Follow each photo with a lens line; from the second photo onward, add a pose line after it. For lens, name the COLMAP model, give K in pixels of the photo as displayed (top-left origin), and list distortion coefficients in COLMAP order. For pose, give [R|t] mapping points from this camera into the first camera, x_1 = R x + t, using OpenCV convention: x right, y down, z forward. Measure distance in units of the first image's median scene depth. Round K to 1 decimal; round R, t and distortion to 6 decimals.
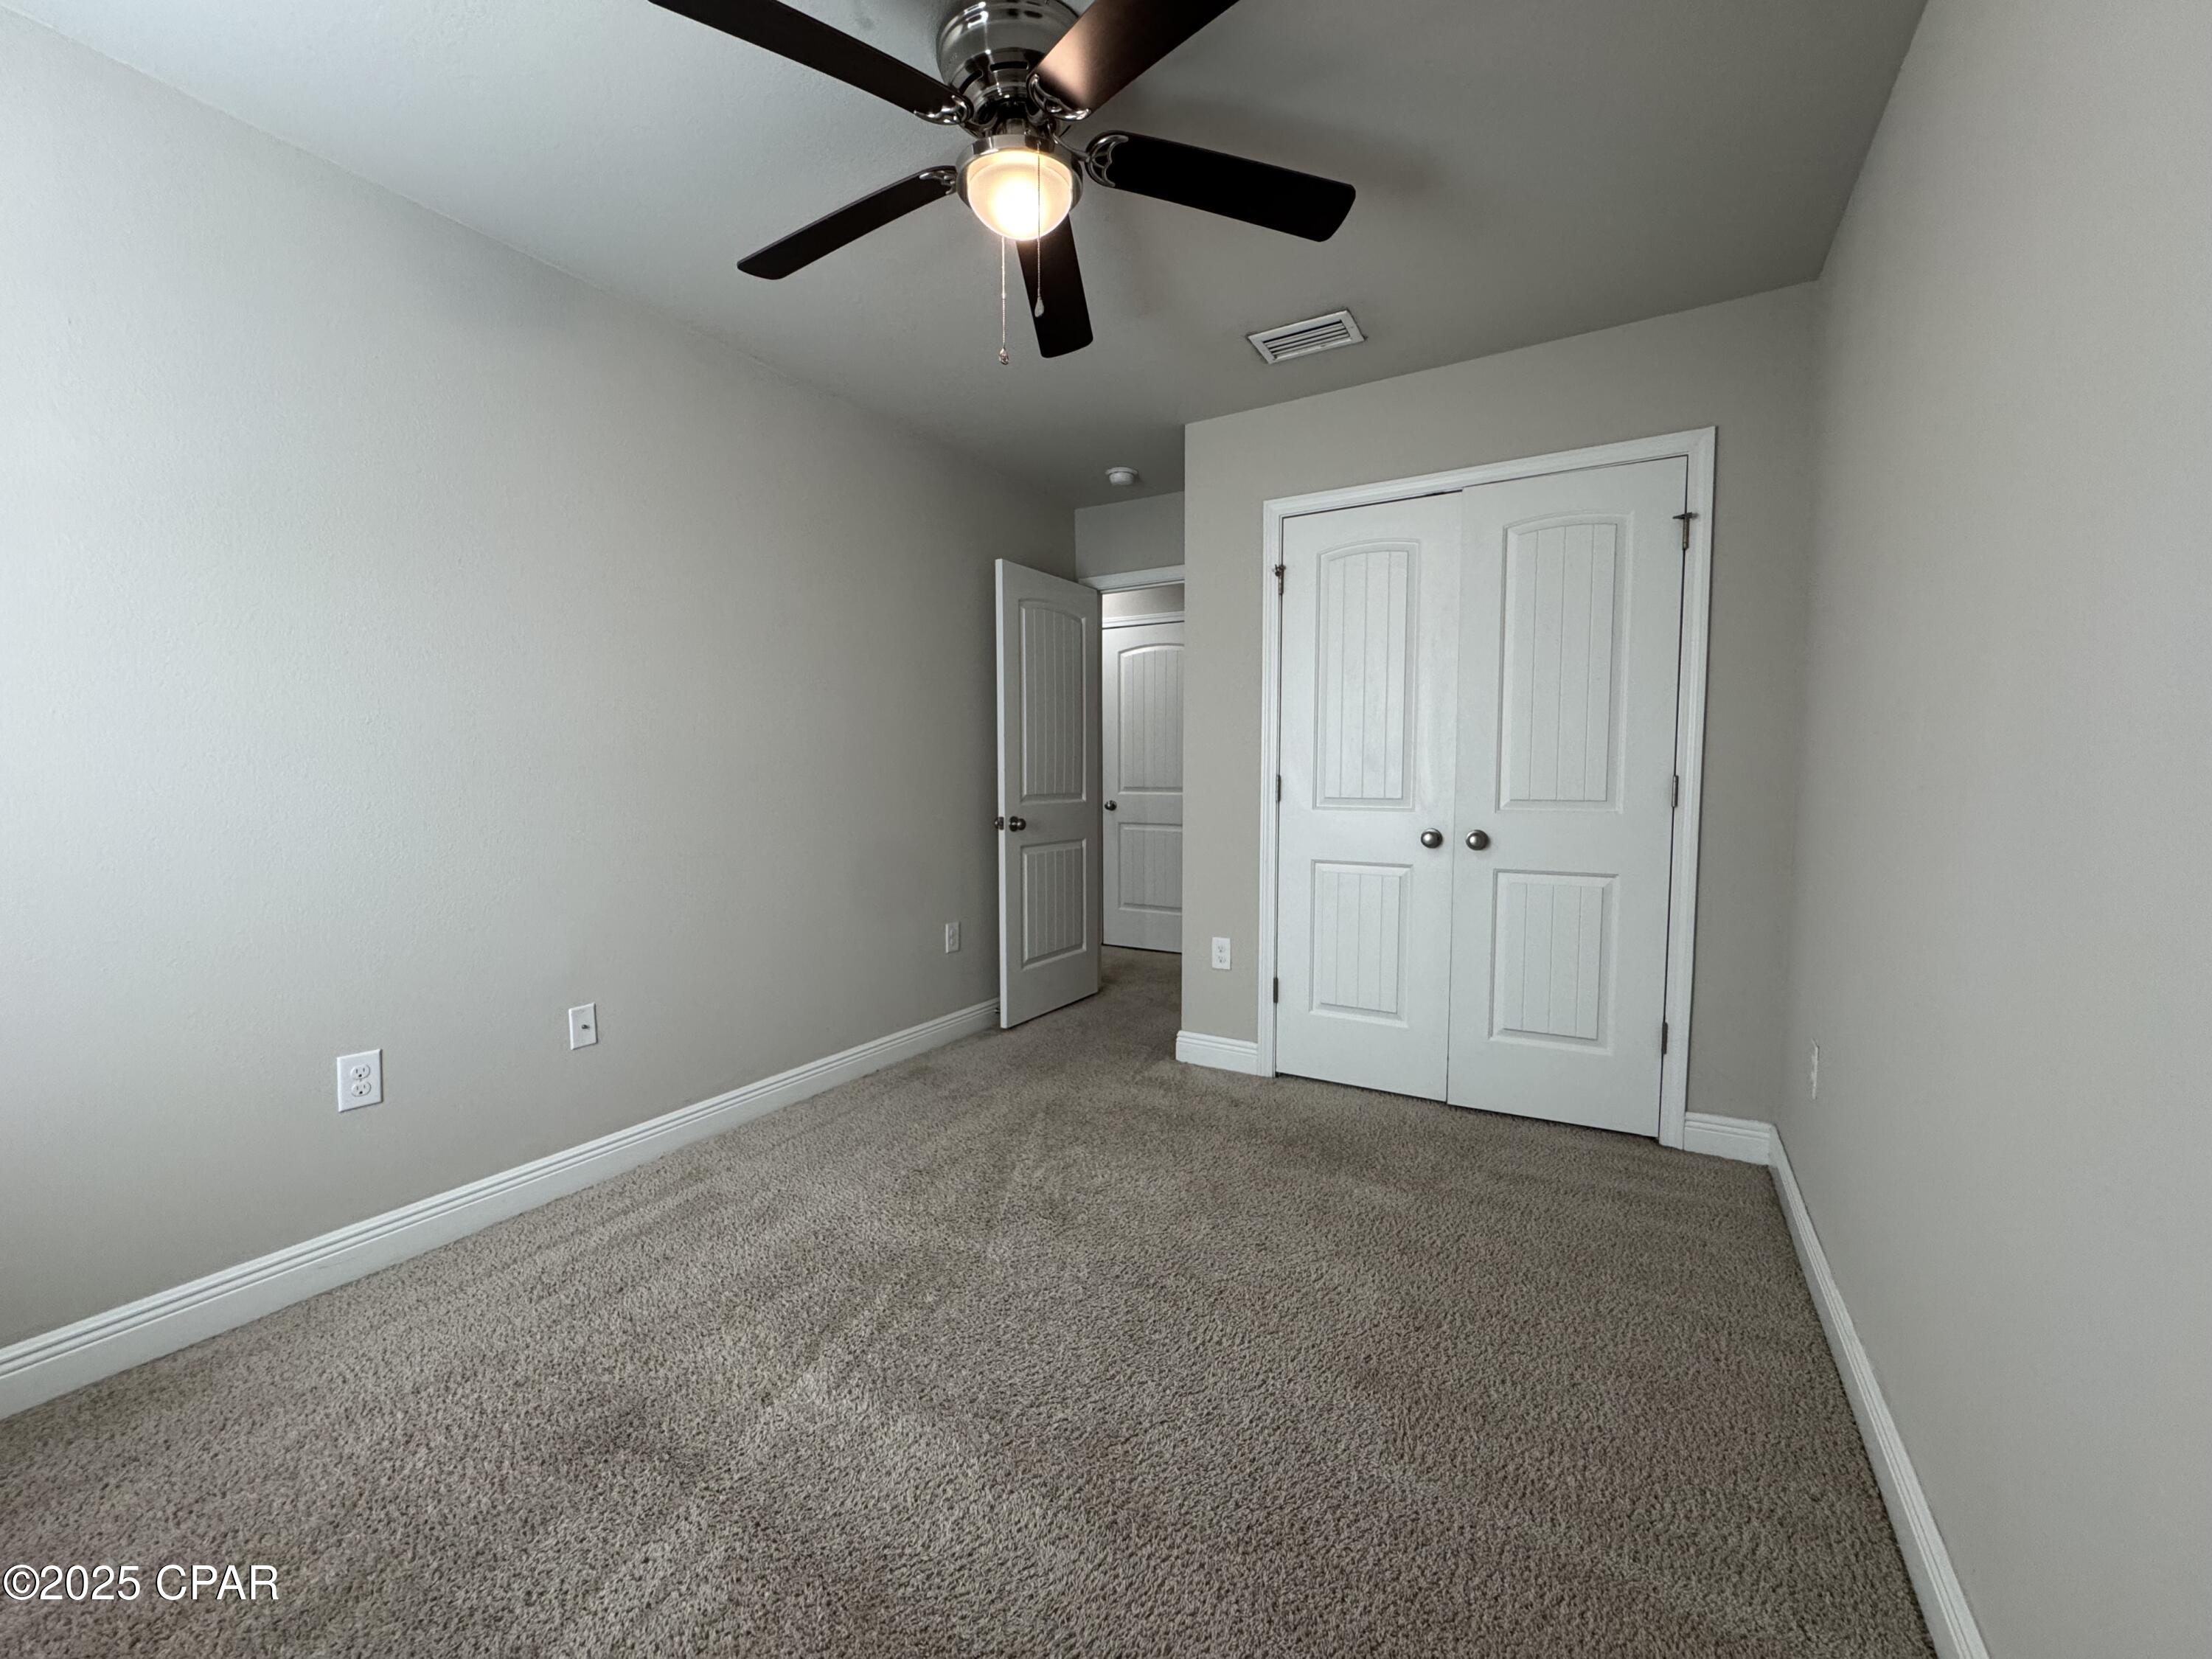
lens RADIAL K [[874.8, 0, 1106.0], [0, 874.8, 829.5], [0, 0, 1]] dist [-0.000209, -0.000016]
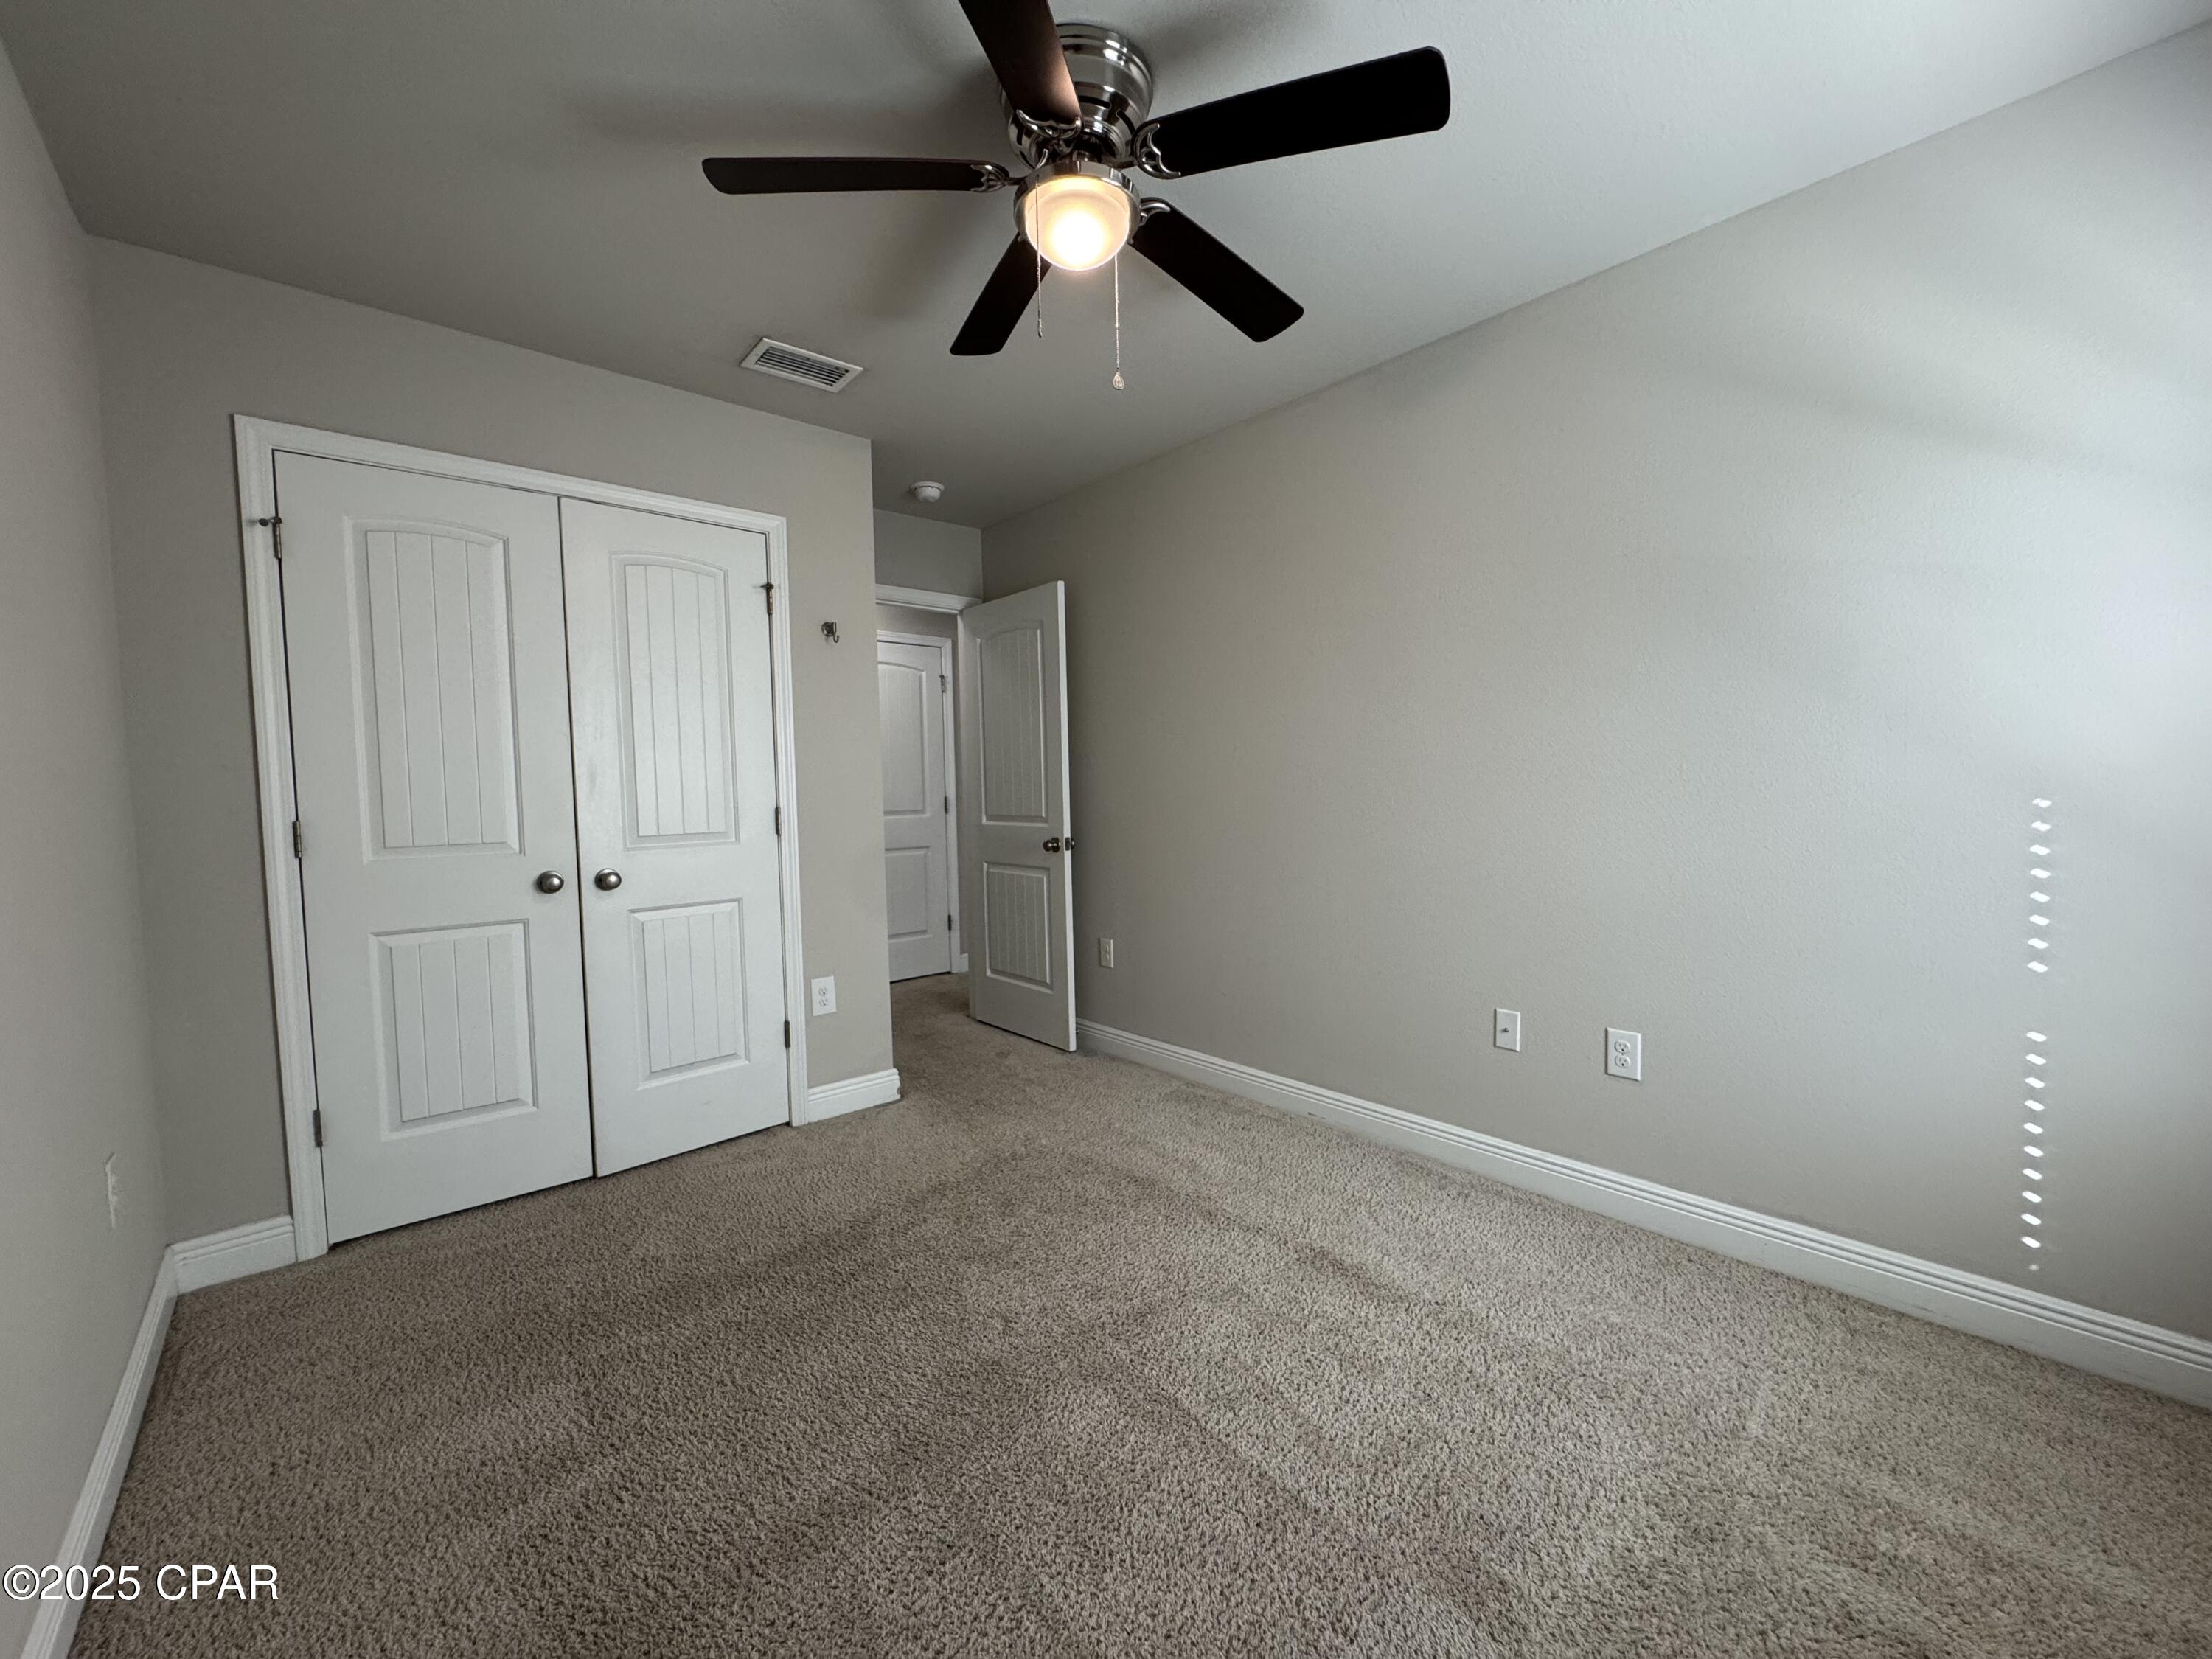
lens RADIAL K [[899.8, 0, 1106.0], [0, 899.8, 829.5], [0, 0, 1]] dist [0.000153, -0.000024]
pose [[0.313943, -0.041820, 0.948520, -0.345103], [0.085631, 0.996205, 0.015580, -0.012235], [-0.945572, 0.076331, 0.316333, 0.208299]]
